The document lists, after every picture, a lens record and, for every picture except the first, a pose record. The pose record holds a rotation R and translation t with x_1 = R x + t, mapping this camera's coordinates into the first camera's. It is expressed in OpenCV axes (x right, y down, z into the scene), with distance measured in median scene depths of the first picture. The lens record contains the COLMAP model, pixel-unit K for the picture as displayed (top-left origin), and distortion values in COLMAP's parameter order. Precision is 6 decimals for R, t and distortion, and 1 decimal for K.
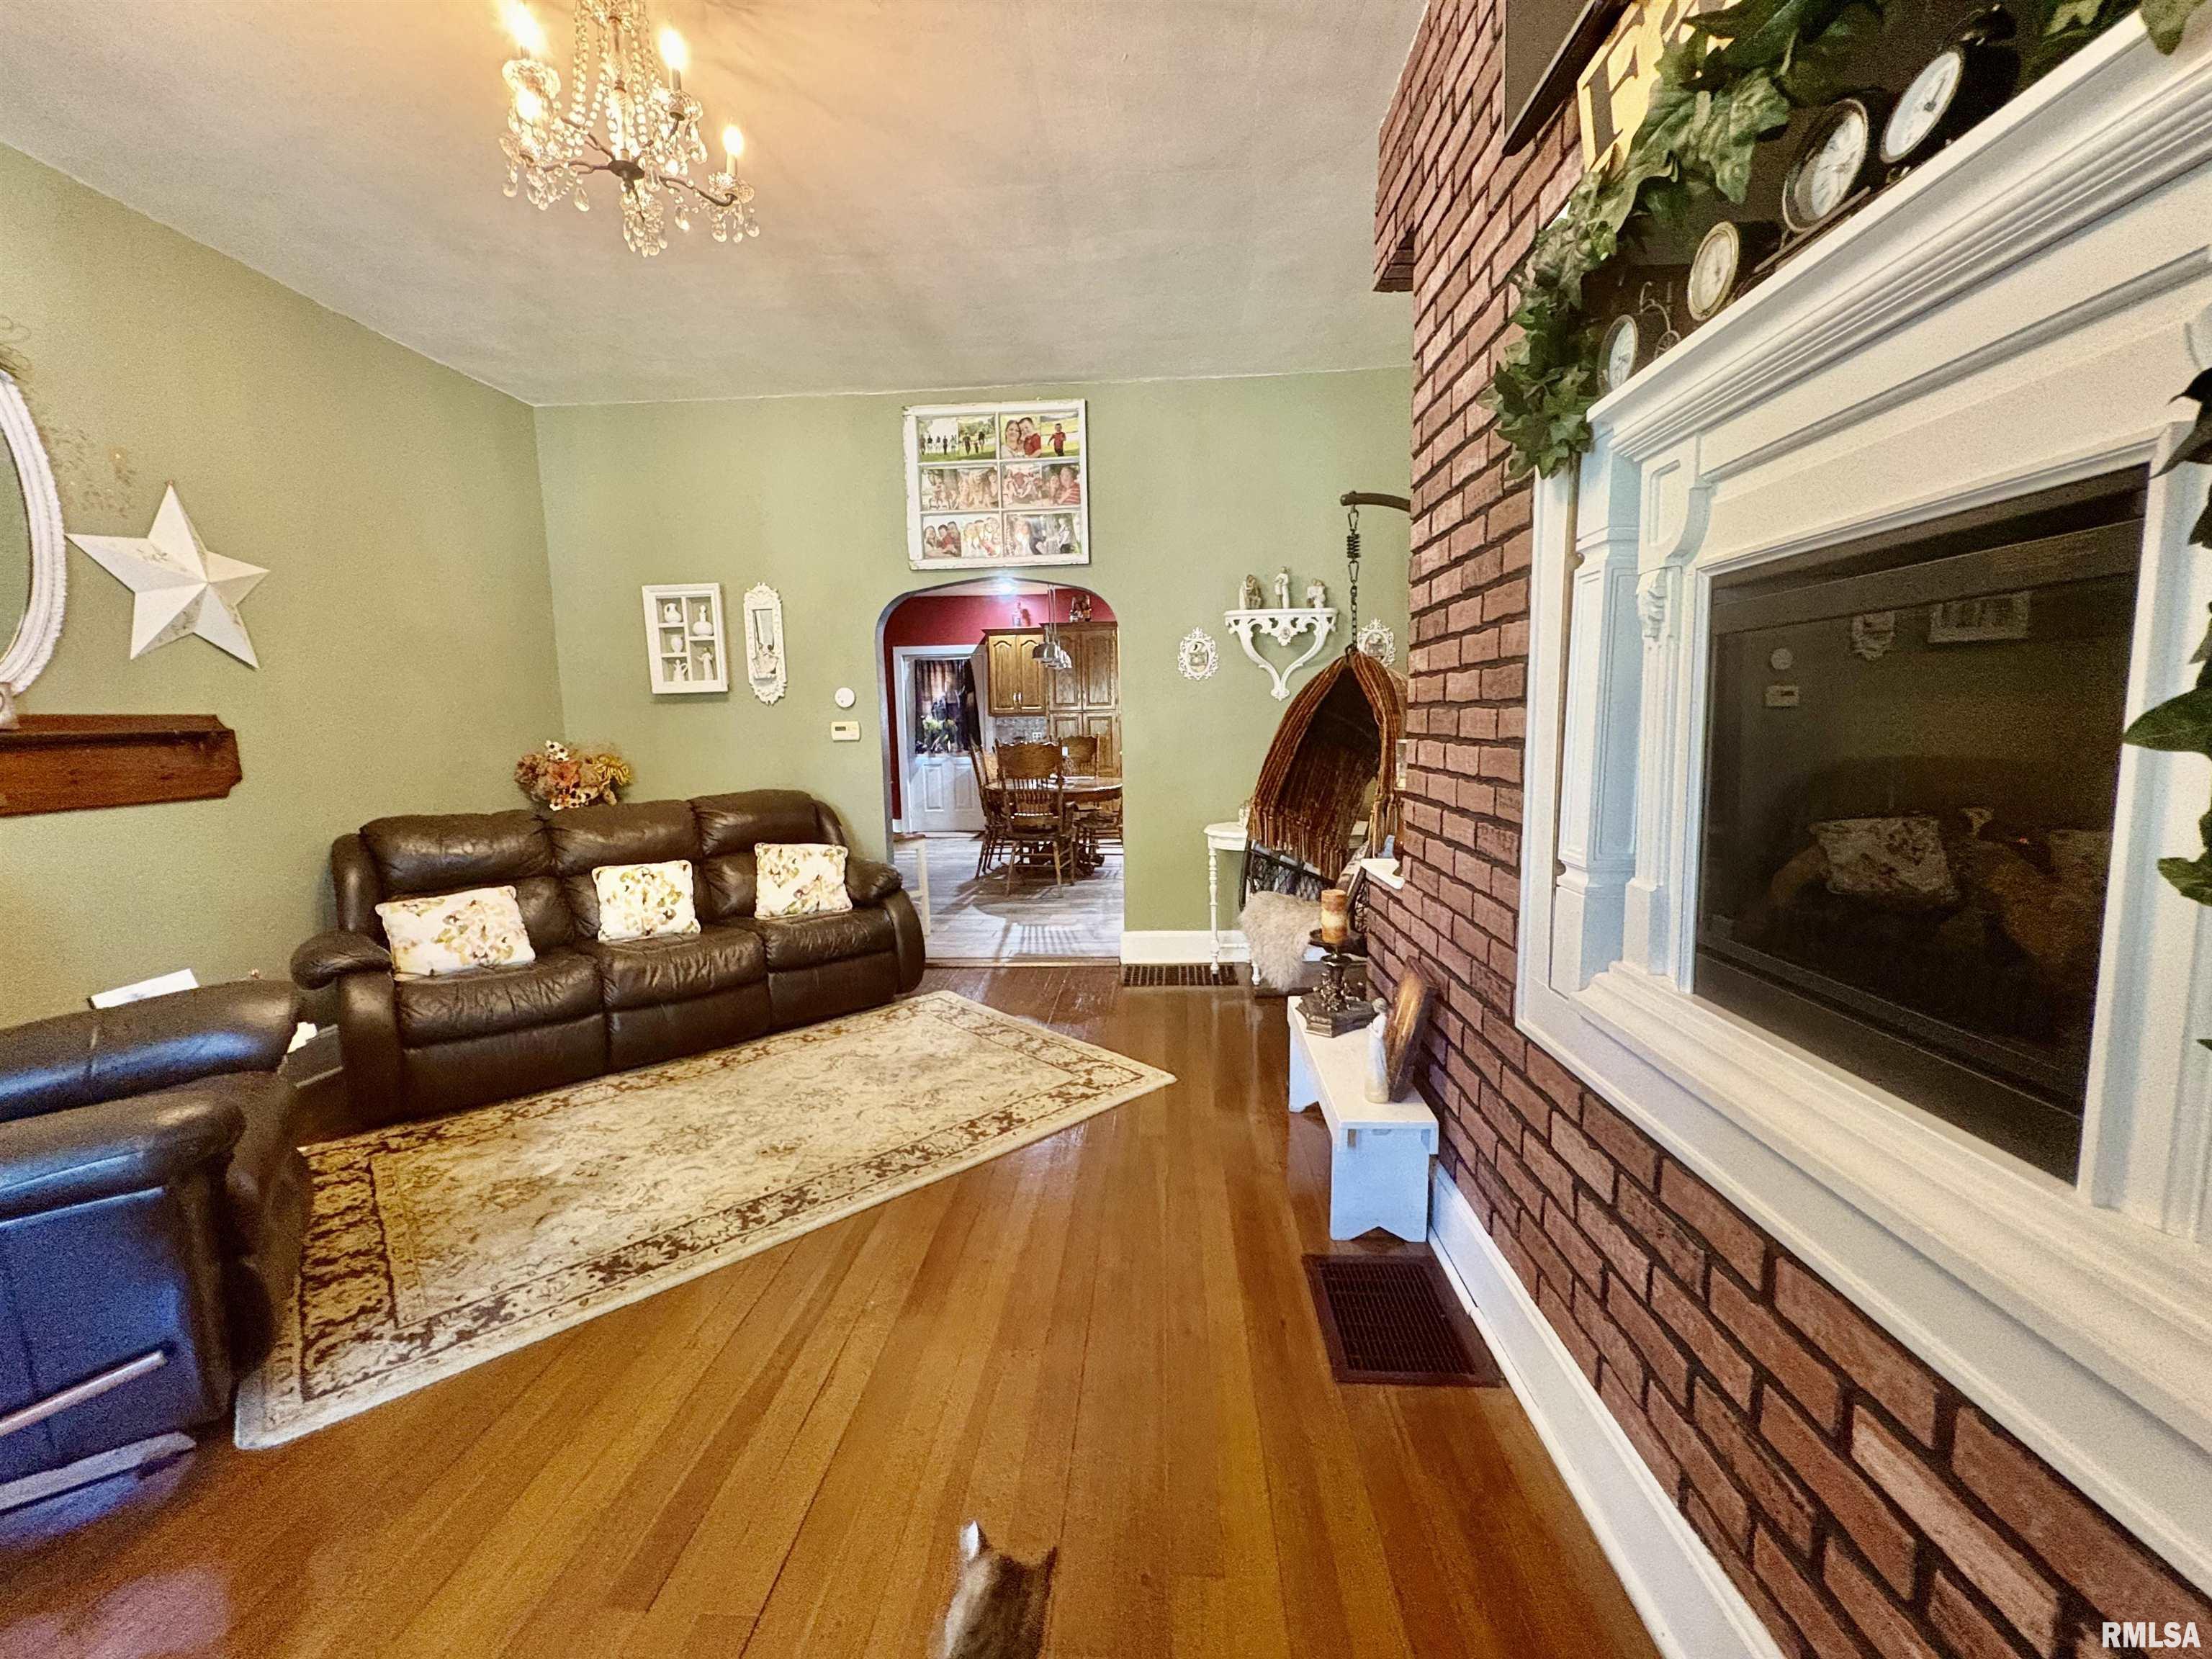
lens RADIAL K [[882.0, 0, 1103.9], [0, 882.0, 834.5], [0, 0, 1]] dist [0.000261, 0.000085]
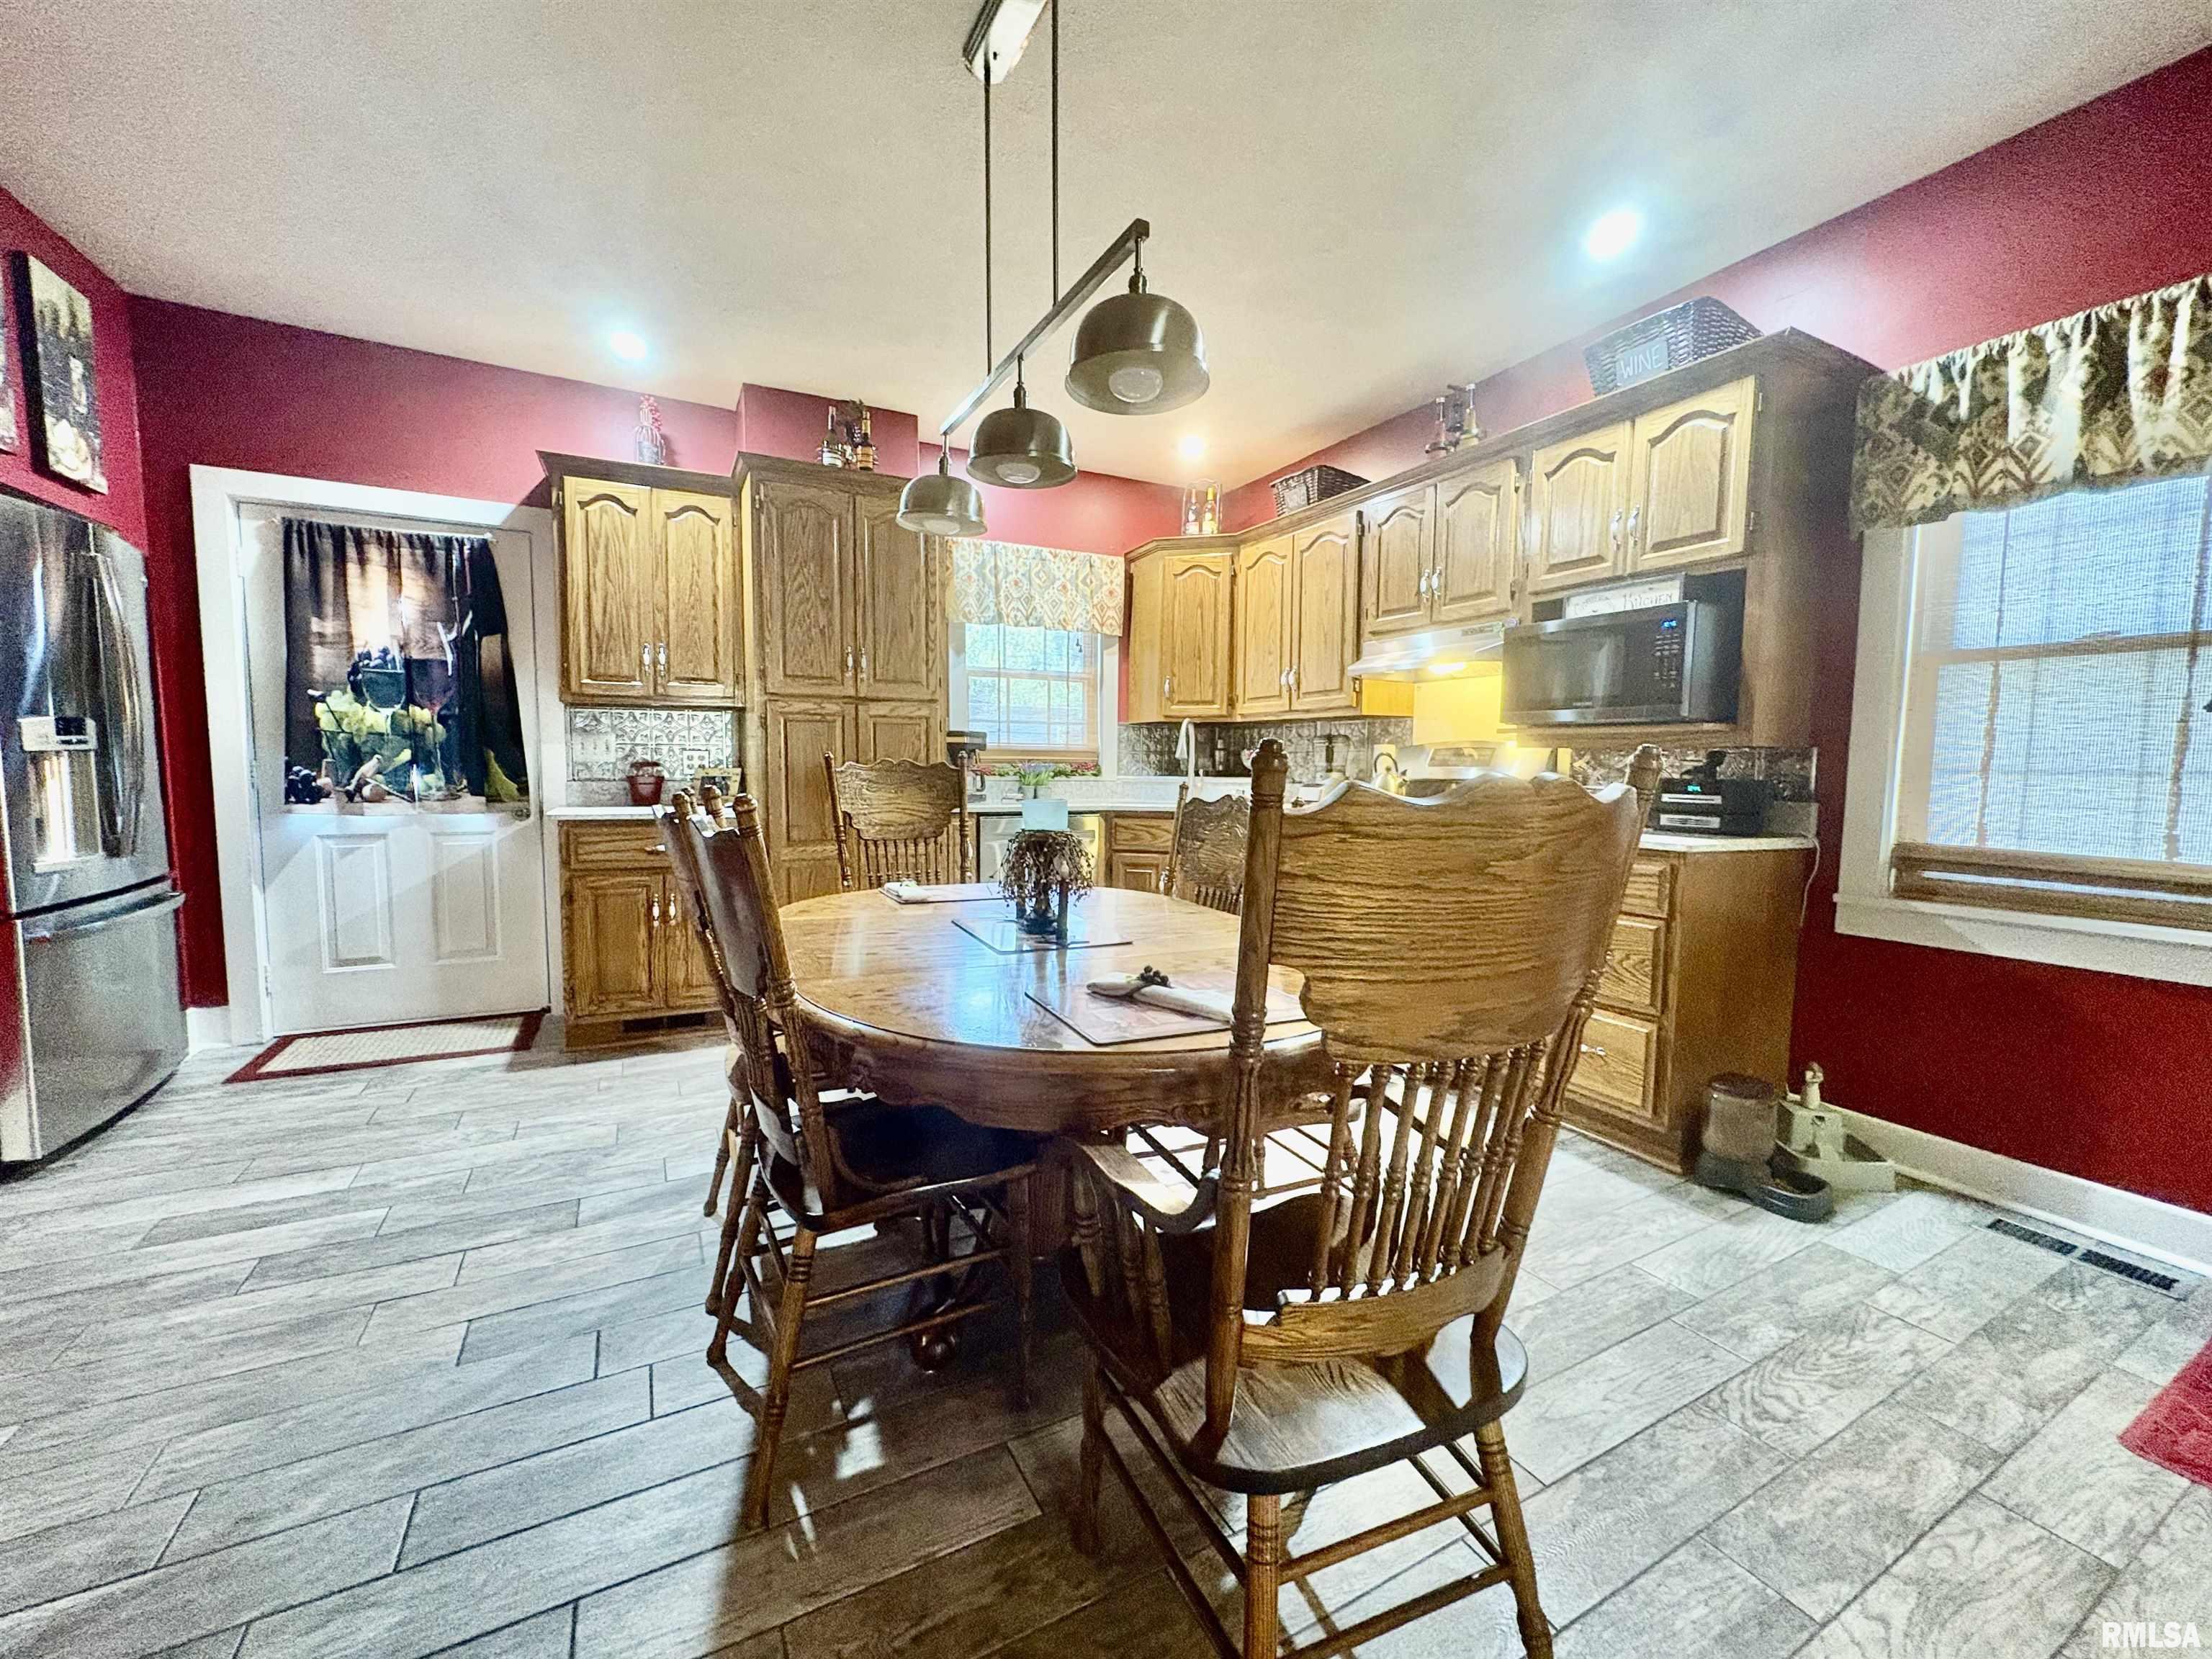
lens RADIAL K [[882.0, 0, 1105.5], [0, 882.0, 832.9], [0, 0, 1]] dist [0.000261, 0.000085]
pose [[0.853806, -0.012705, 0.520437, -0.325359], [0.038409, 0.998515, -0.038636, -0.148348], [-0.519173, 0.052977, 0.853026, 1.472549]]
